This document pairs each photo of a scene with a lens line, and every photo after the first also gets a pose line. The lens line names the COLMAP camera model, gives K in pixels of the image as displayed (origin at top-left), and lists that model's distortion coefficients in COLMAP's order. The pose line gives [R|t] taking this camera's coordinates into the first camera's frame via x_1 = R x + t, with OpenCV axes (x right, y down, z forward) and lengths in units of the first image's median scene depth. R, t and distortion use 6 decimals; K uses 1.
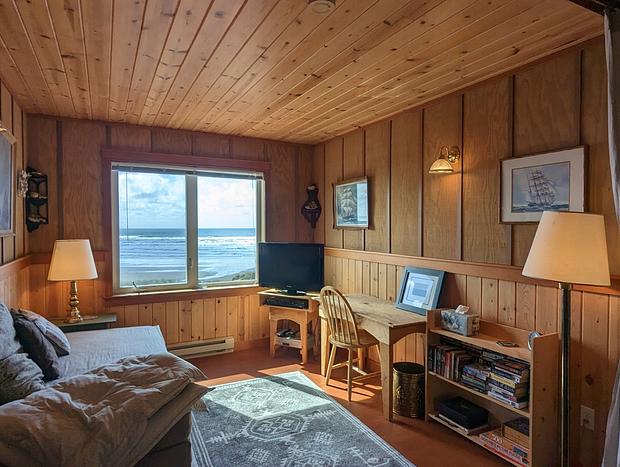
lens RADIAL K [[401.4, 0, 299.6], [0, 401.4, 236.6], [0, 0, 1]] dist [0.003314, -0.001260]
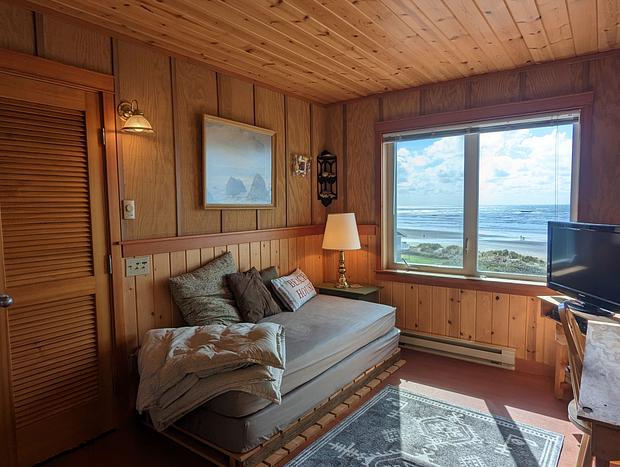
lens RADIAL K [[401.4, 0, 299.6], [0, 401.4, 236.6], [0, 0, 1]] dist [0.003314, -0.001260]
pose [[0.450122, 0.062102, -0.890805, 0.338819], [-0.008775, 0.997838, 0.065130, 0.001249], [0.892924, -0.021500, 0.449693, 0.380018]]
